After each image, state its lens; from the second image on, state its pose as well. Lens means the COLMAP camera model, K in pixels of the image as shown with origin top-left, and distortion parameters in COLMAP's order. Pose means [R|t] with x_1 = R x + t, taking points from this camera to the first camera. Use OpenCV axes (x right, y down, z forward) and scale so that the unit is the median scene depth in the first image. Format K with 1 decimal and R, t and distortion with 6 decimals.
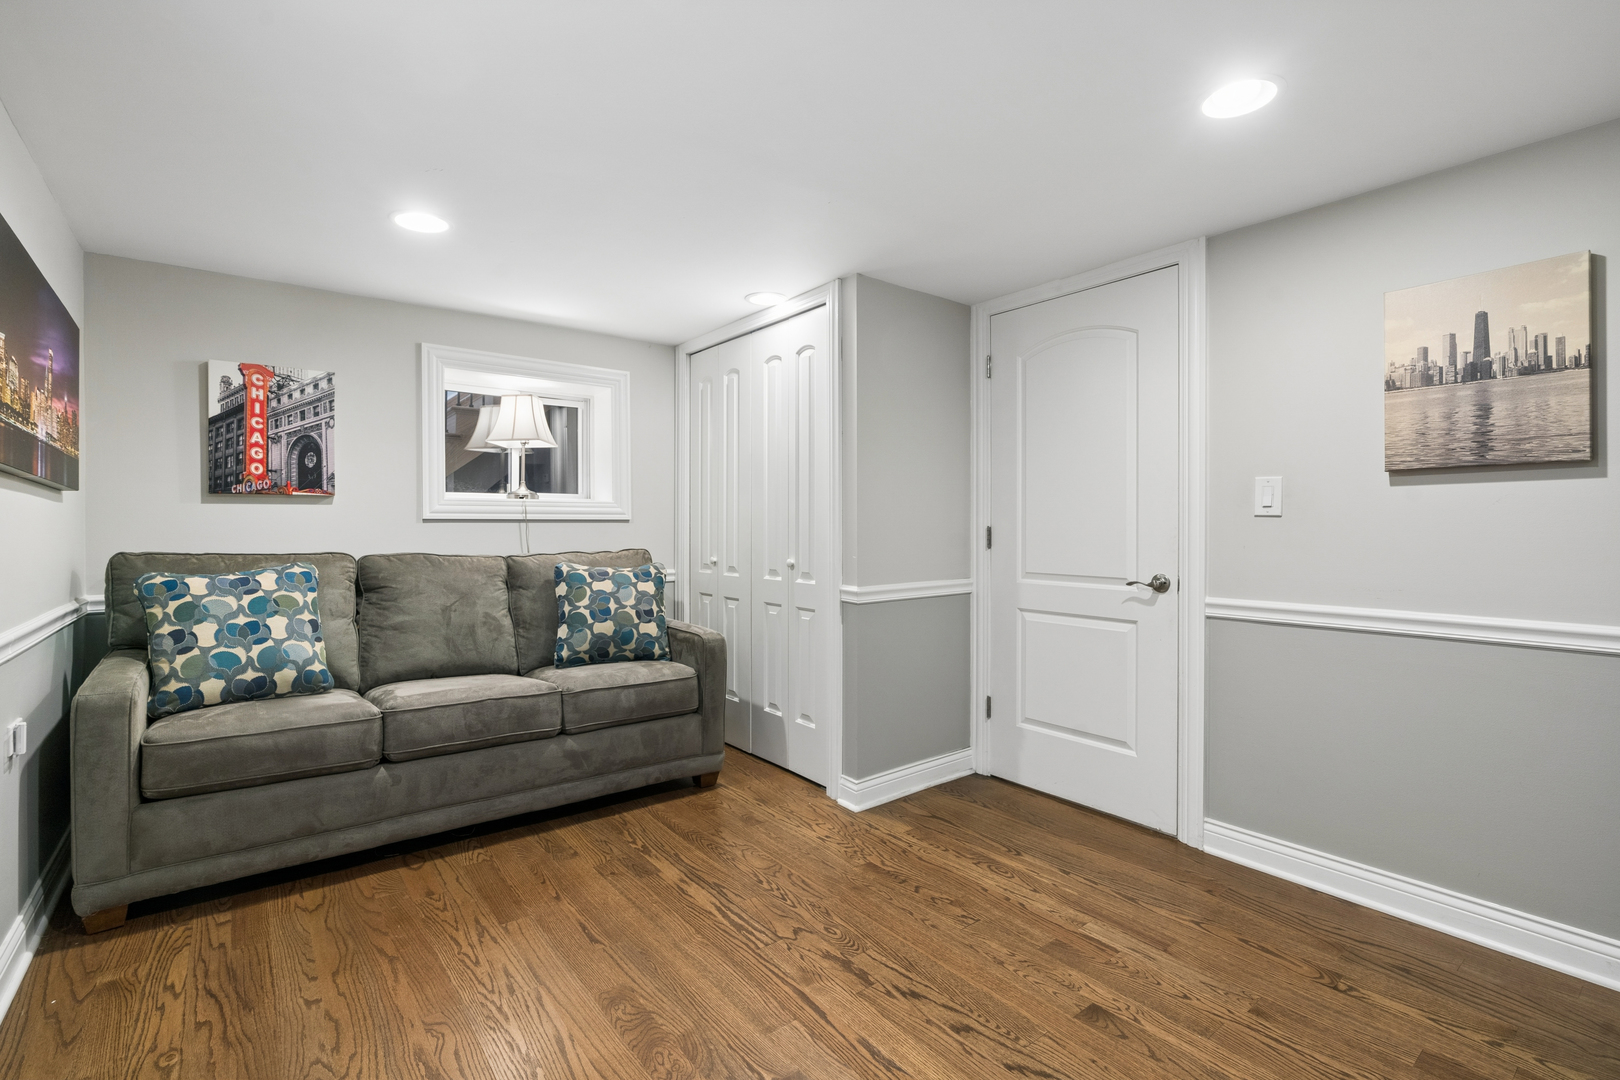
lens RADIAL K [[734.9, 0, 811.4], [0, 734.9, 535.4], [0, 0, 1]] dist [-0.001787, 0.000188]
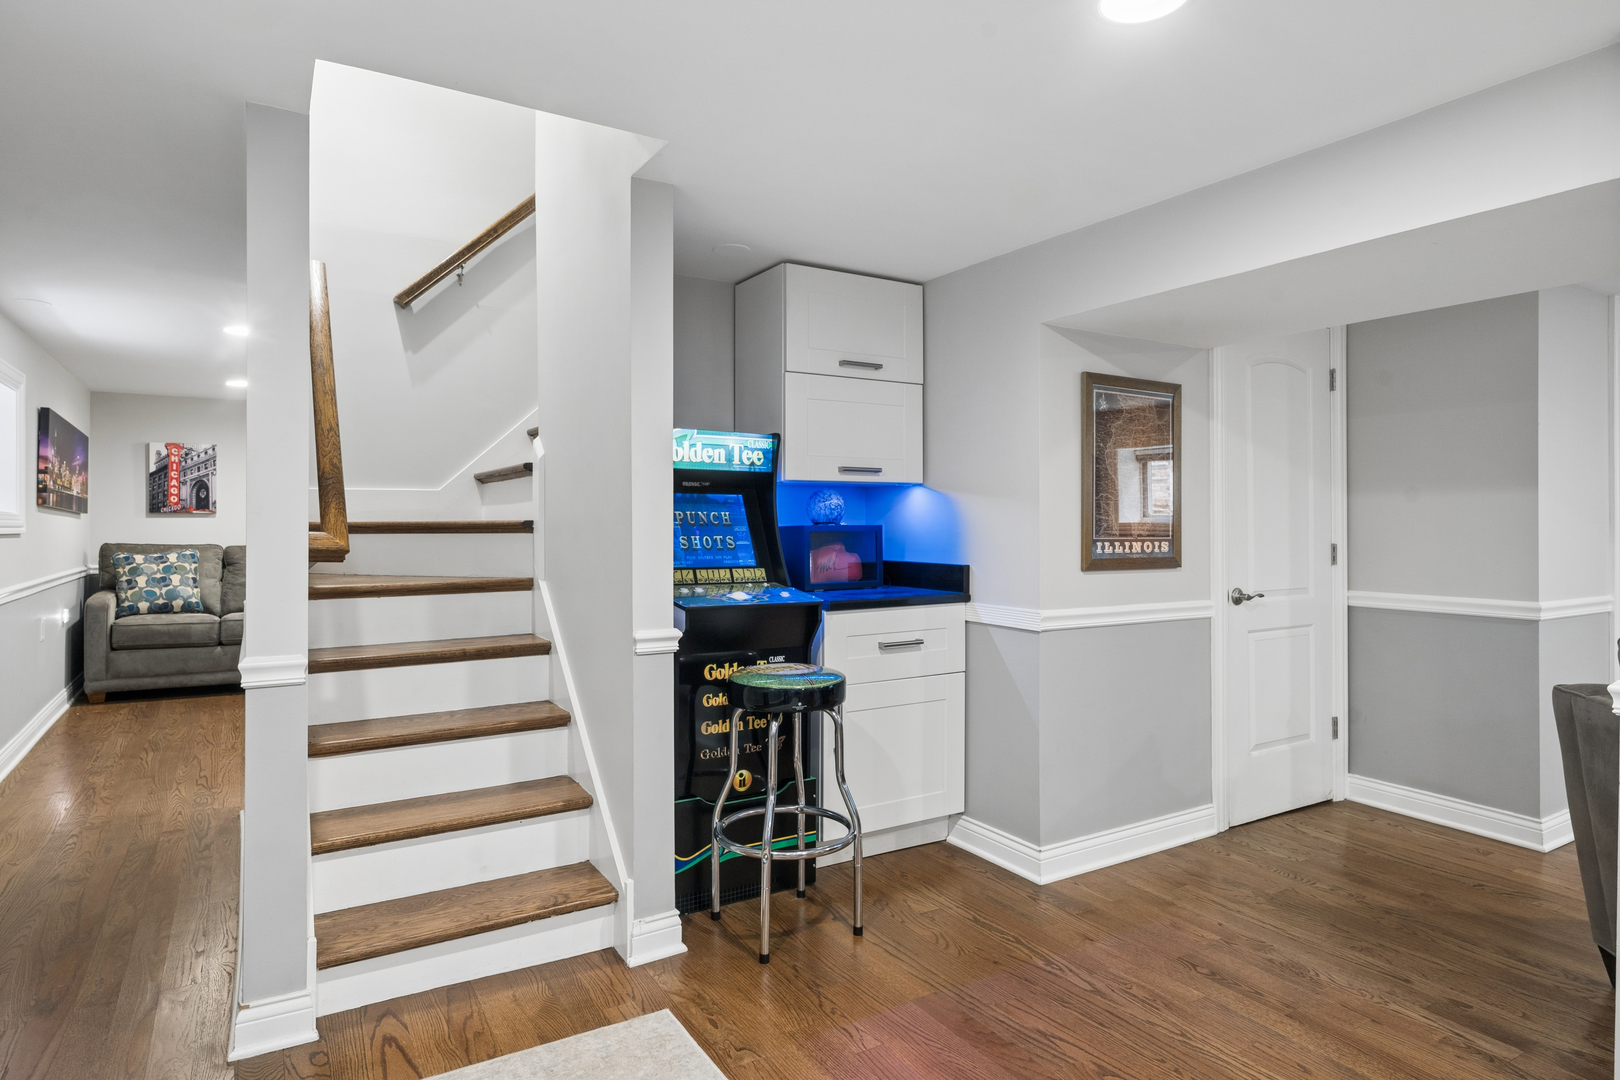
lens RADIAL K [[923.7, 0, 809.3], [0, 923.7, 532.8], [0, 0, 1]] dist [0.003828, 0.001020]
pose [[0.993402, 0.004864, -0.114582, 1.301191], [-0.005578, 0.999967, -0.005914, -0.000592], [0.114550, 0.006514, 0.993396, -1.338542]]
